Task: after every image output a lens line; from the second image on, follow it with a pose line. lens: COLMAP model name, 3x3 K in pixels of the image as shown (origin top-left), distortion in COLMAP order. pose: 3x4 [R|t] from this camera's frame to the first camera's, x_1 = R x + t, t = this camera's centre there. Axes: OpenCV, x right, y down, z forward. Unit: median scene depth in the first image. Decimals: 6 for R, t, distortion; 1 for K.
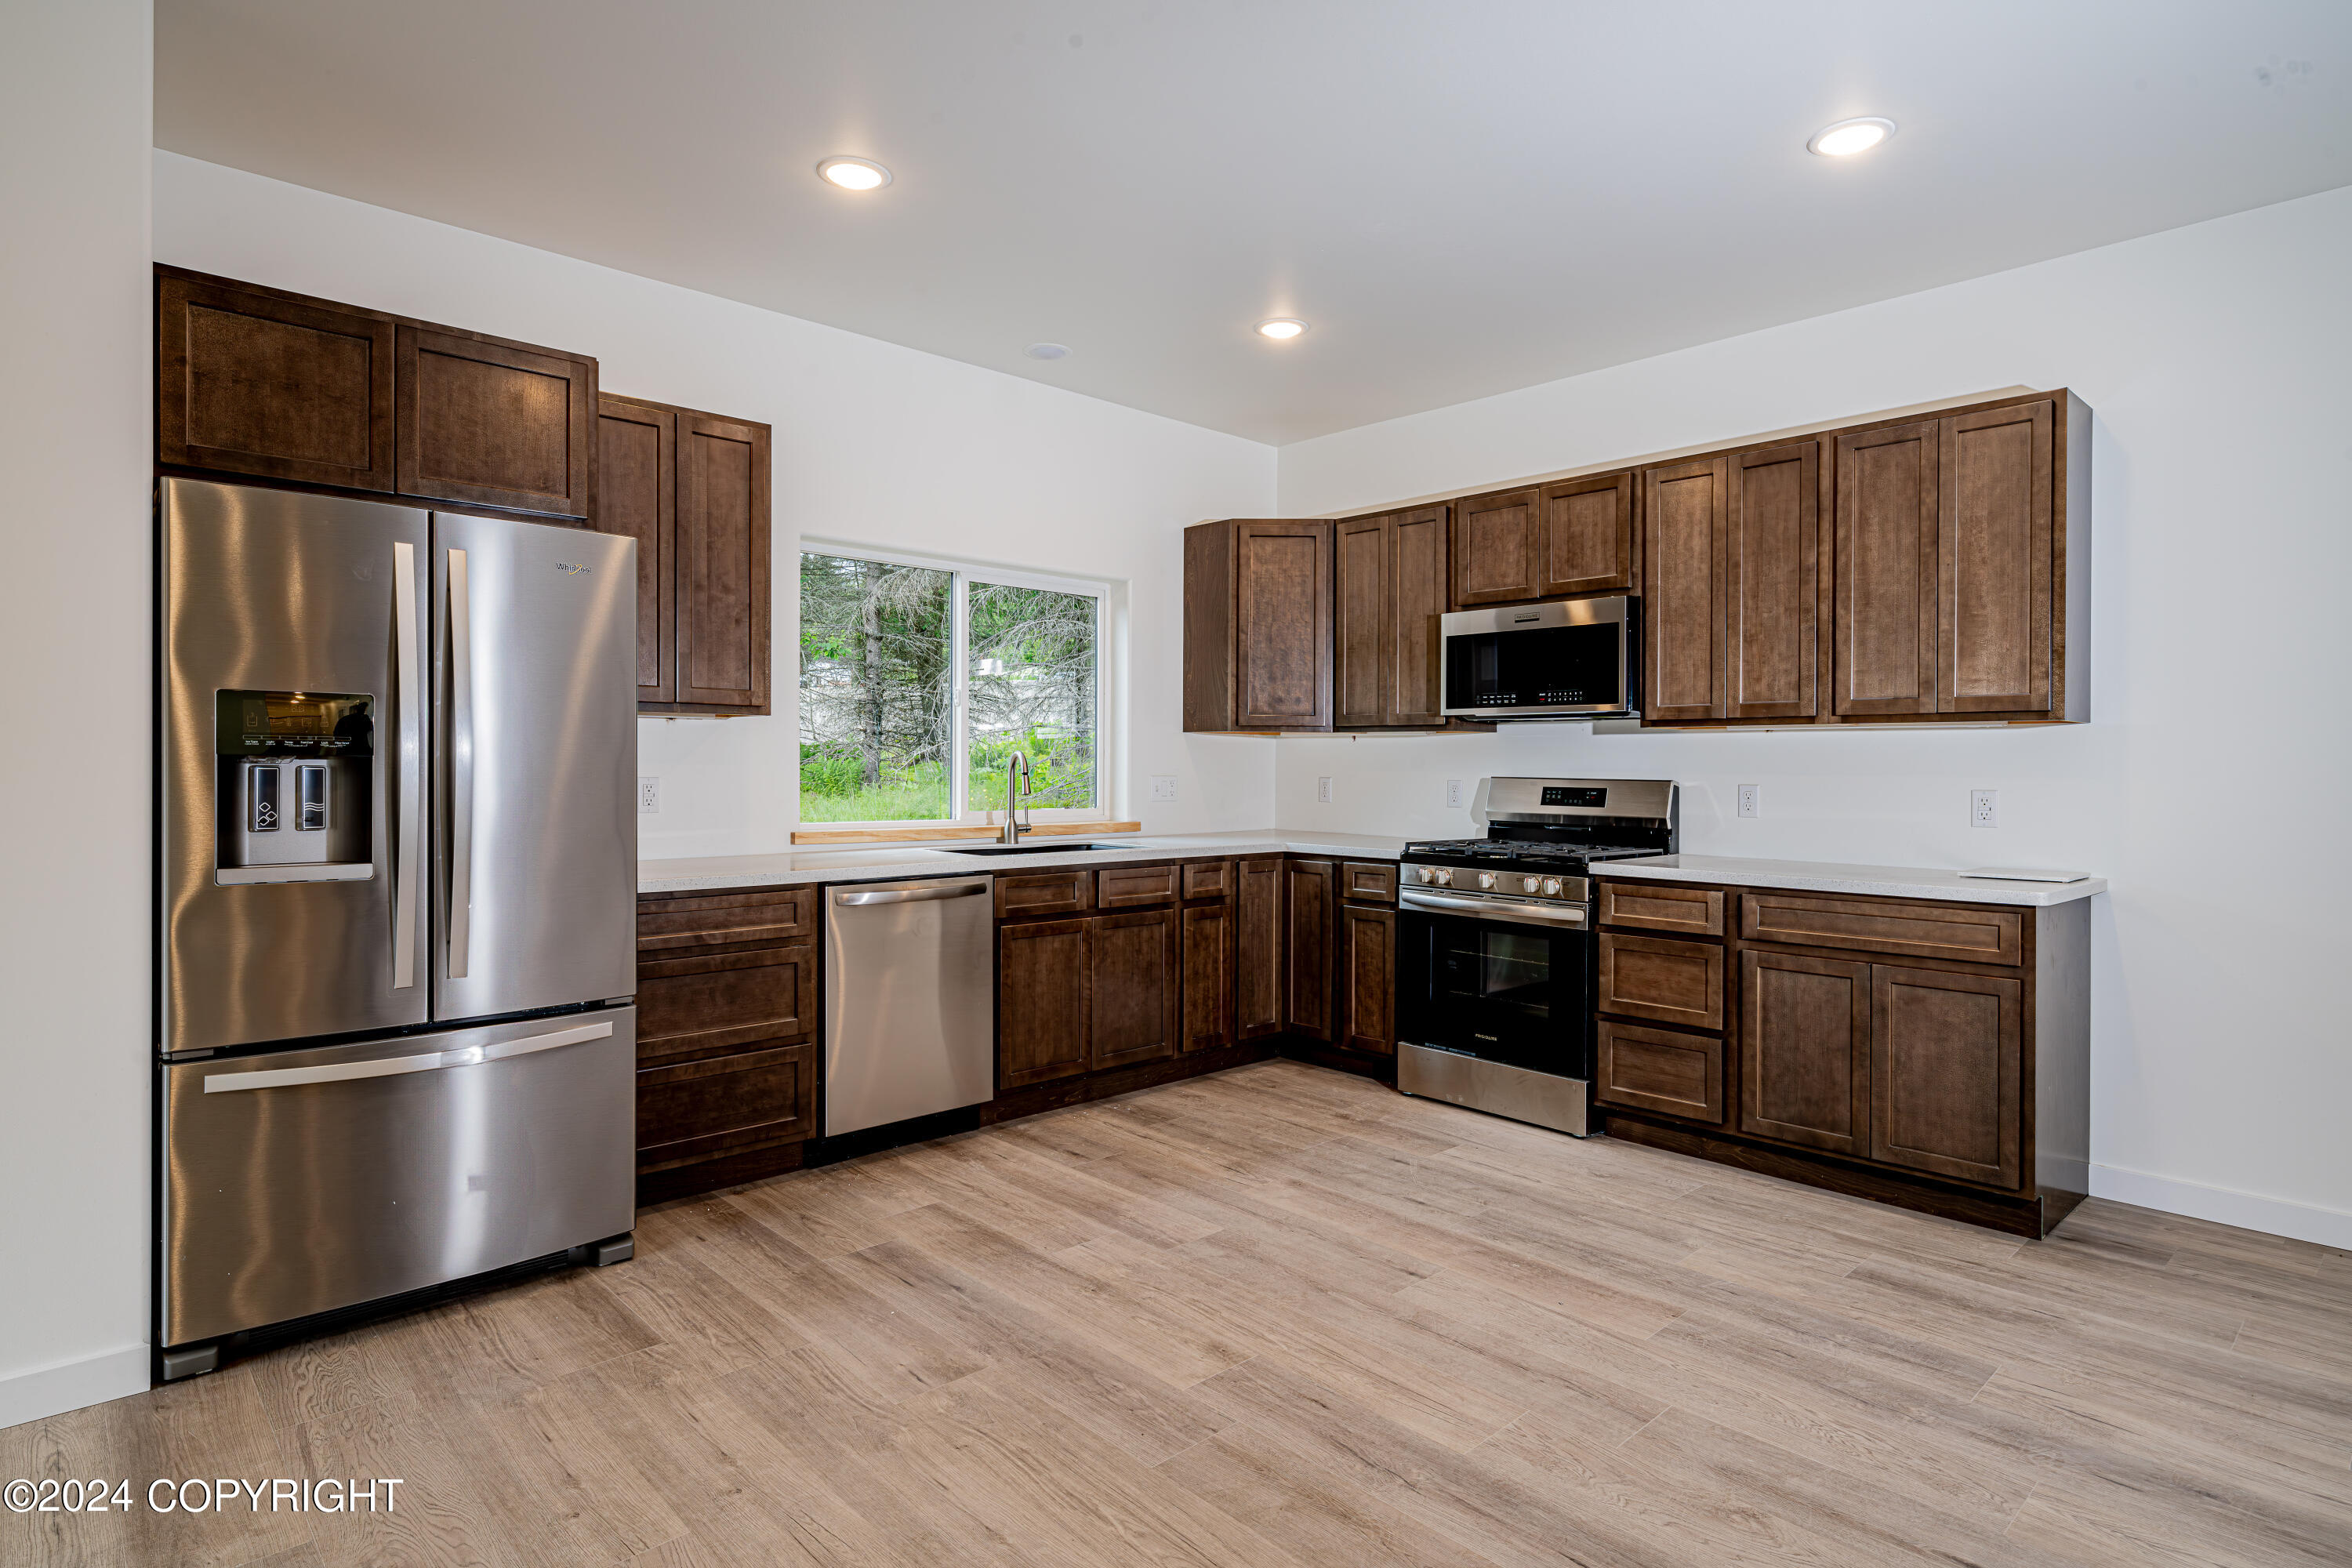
lens RADIAL K [[1224.9, 0, 1174.3], [0, 1224.9, 756.5], [0, 0, 1]] dist [-0.004094, -0.001846]
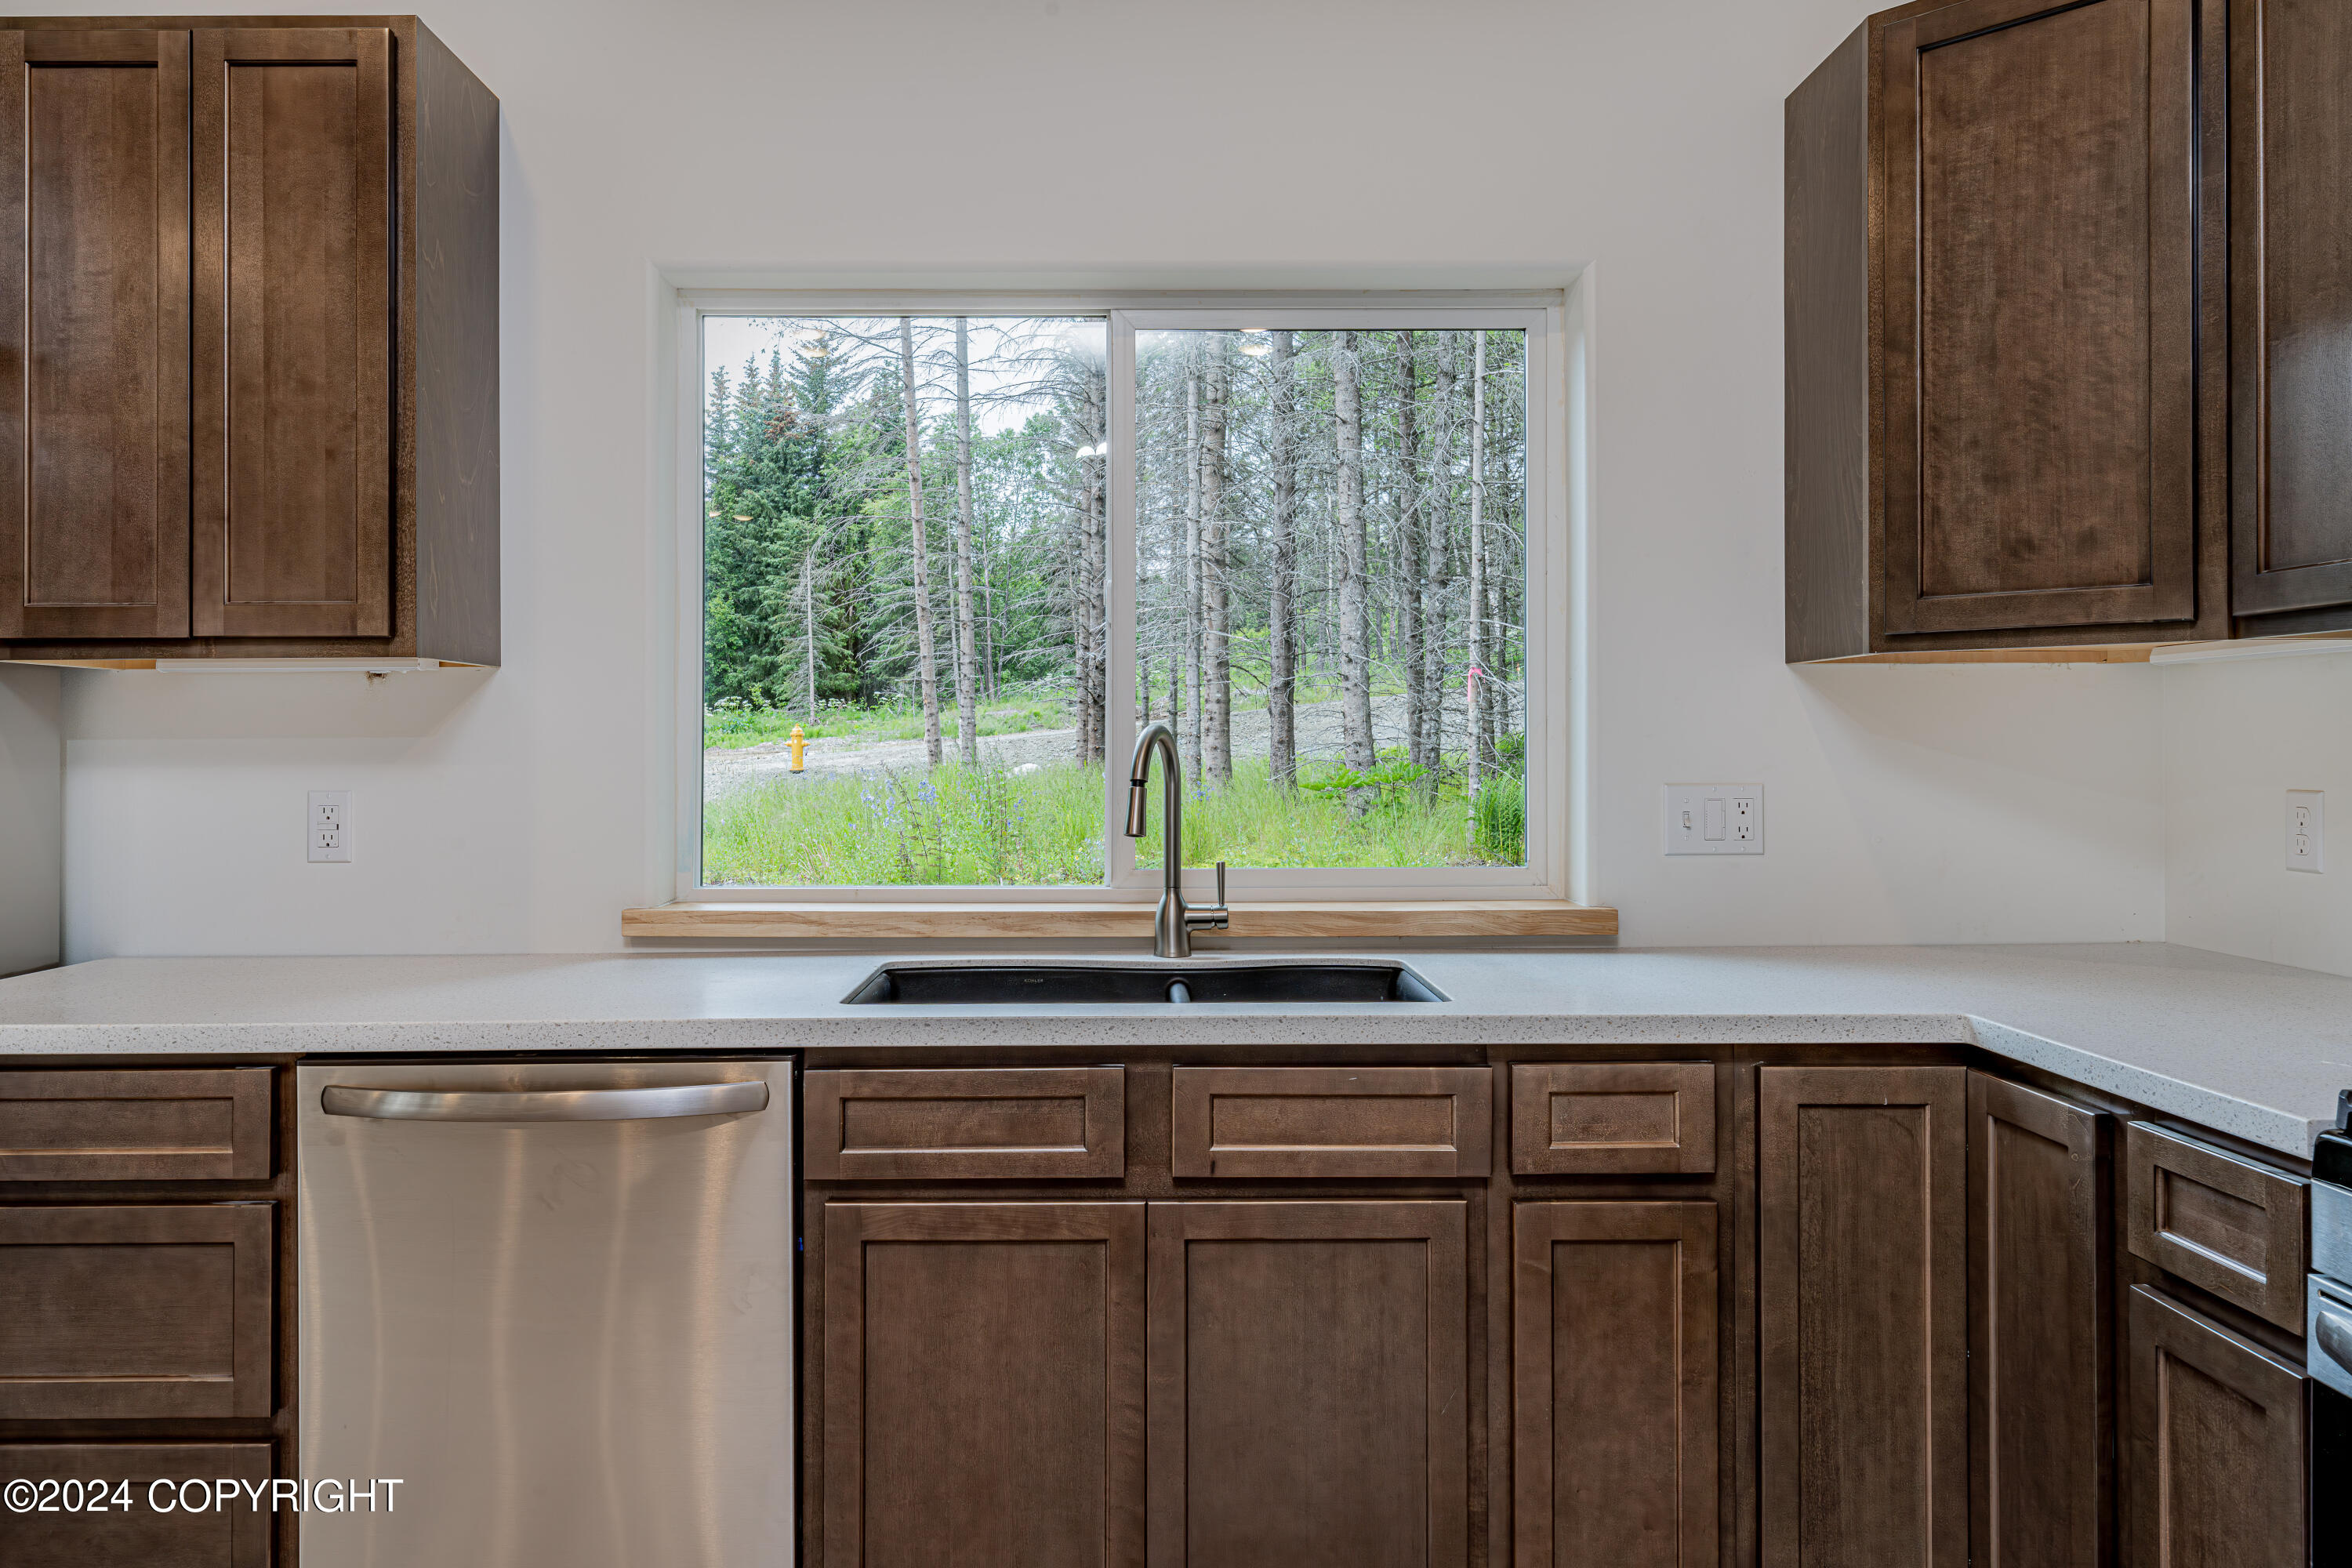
lens RADIAL K [[1649.6, 0, 1156.9], [0, 1649.6, 727.6], [0, 0, 1]] dist [0.011304, -0.001598]
pose [[0.734404, -0.018162, -0.678470, 0.291739], [0.013126, 0.999835, -0.012557, 0.003829], [0.678586, 0.000316, 0.734521, 0.756915]]
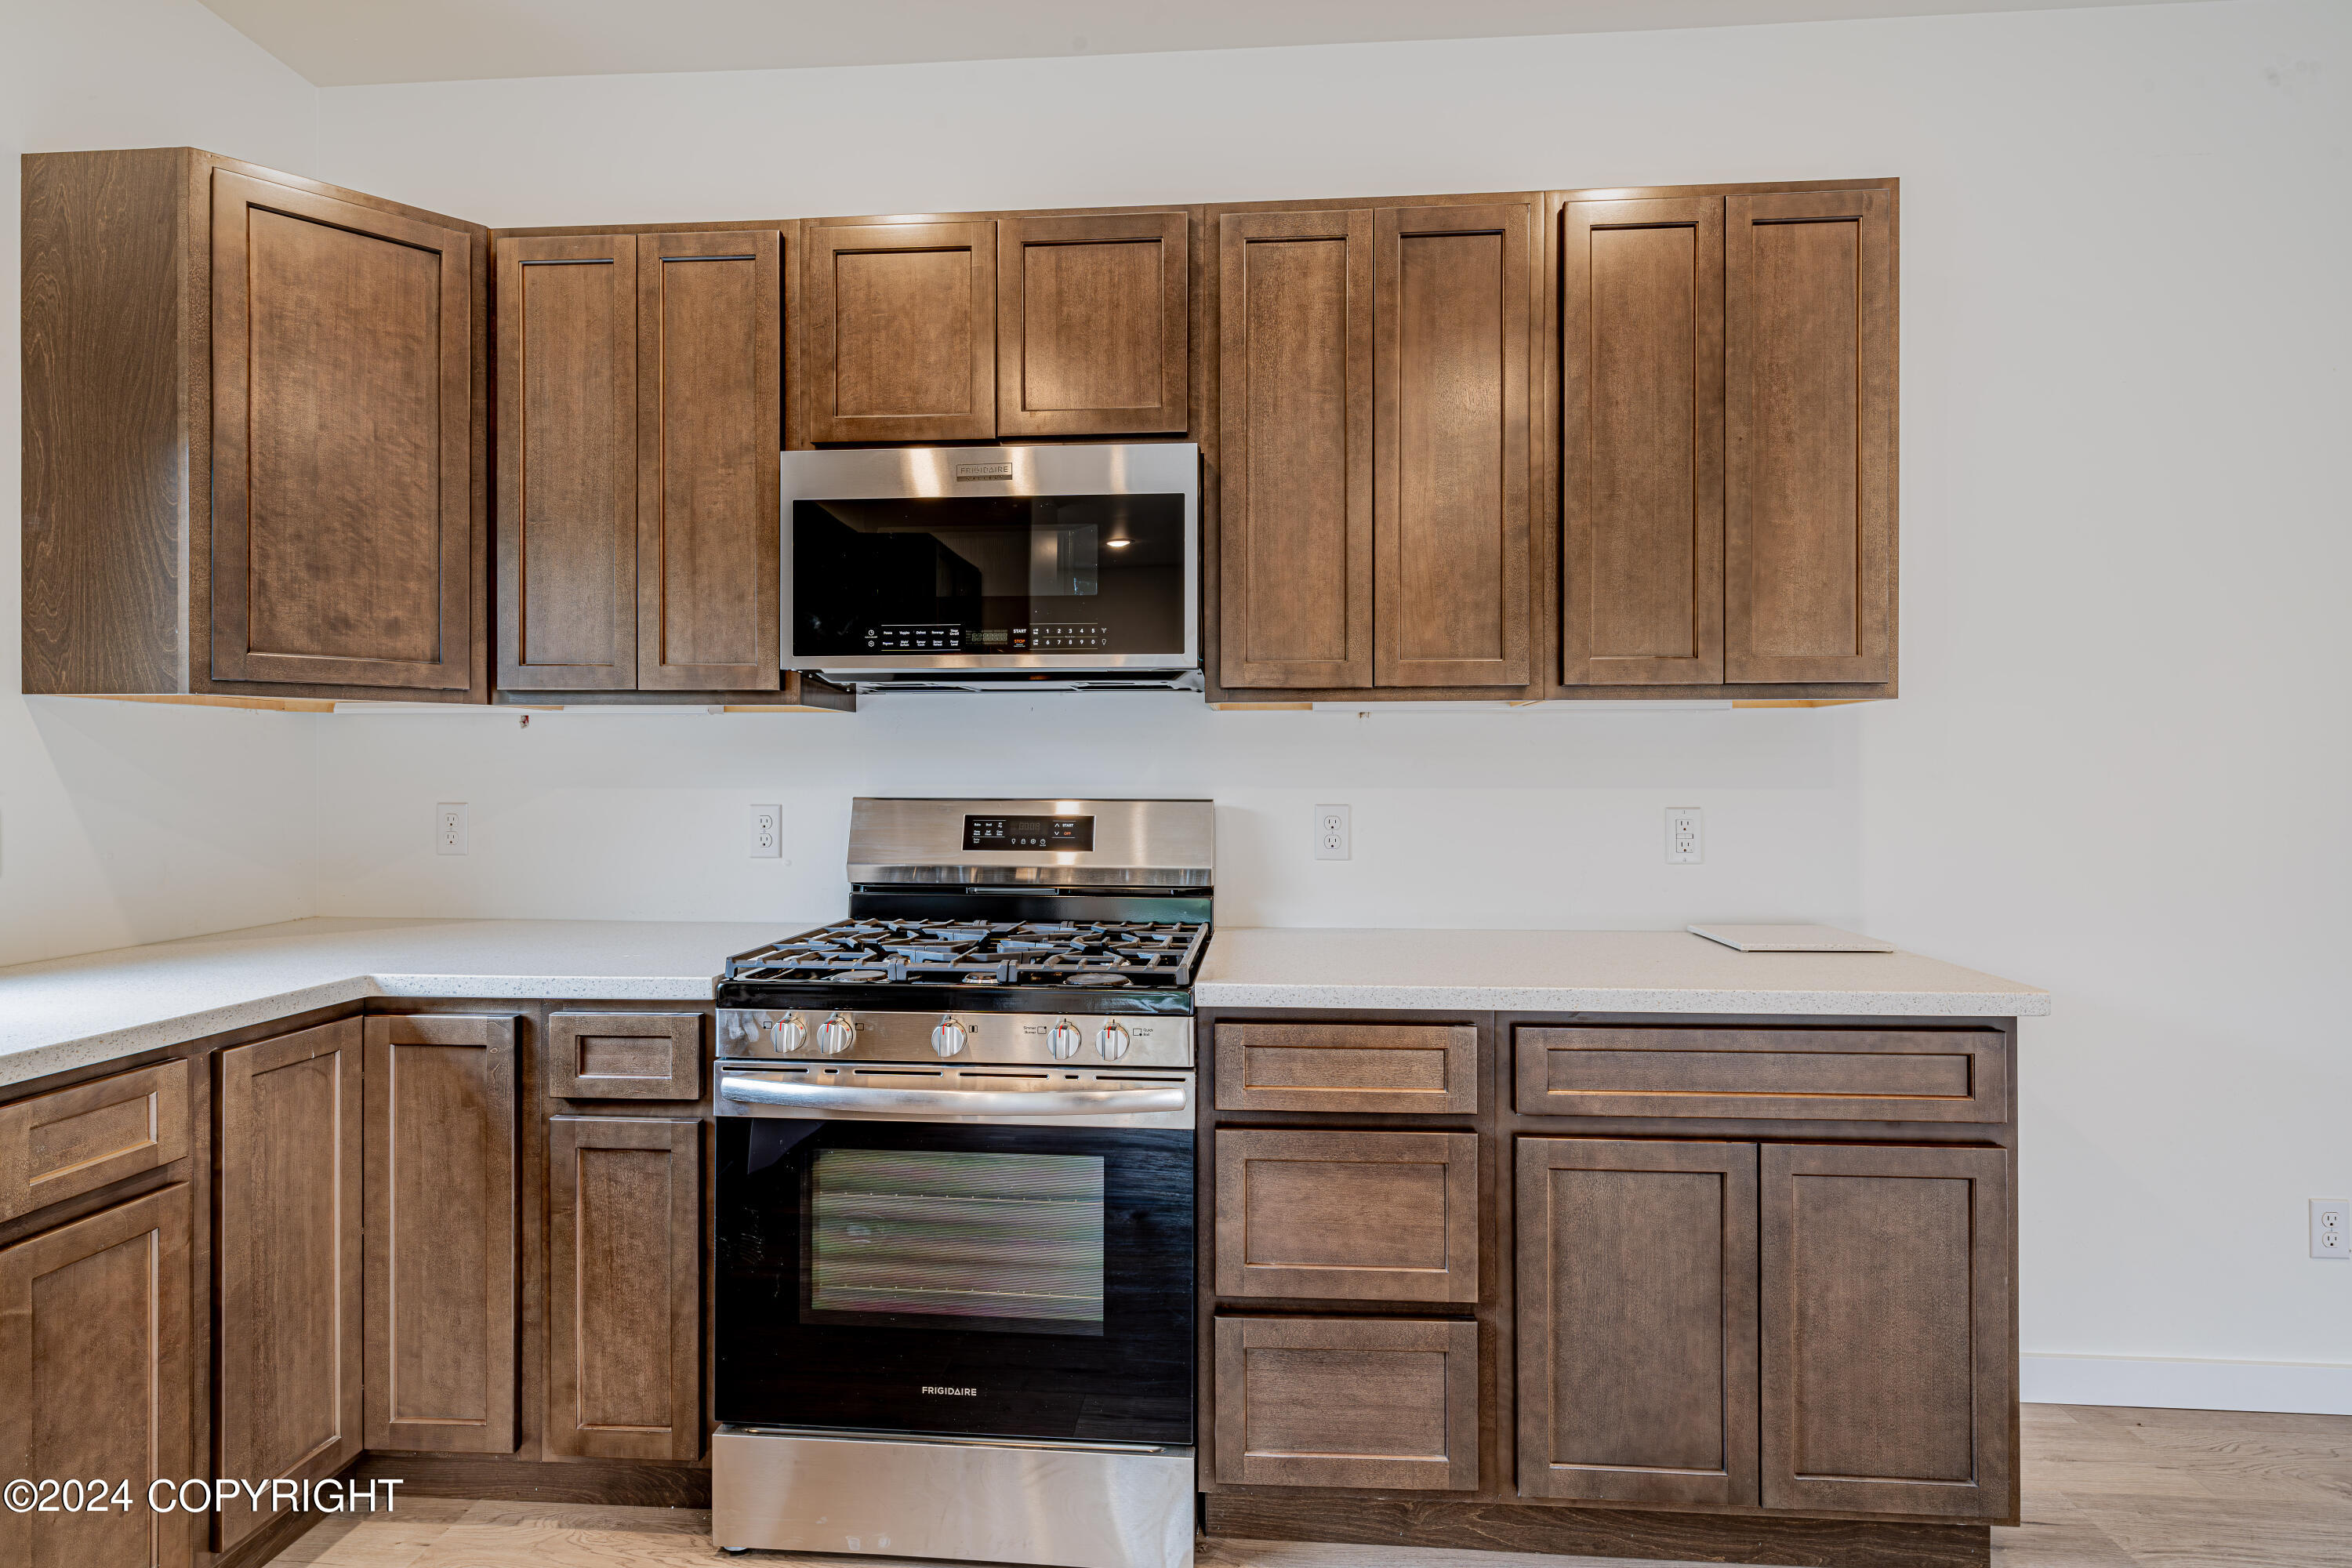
lens RADIAL K [[1167.7, 0, 1189.6], [0, 1167.7, 772.2], [0, 0, 1]] dist [-0.000274, 0.000981]
pose [[0.732744, -0.007221, 0.680466, 0.037470], [0.001813, 0.999961, 0.008659, 0.002366], [-0.680502, -0.005111, 0.732729, 0.719616]]
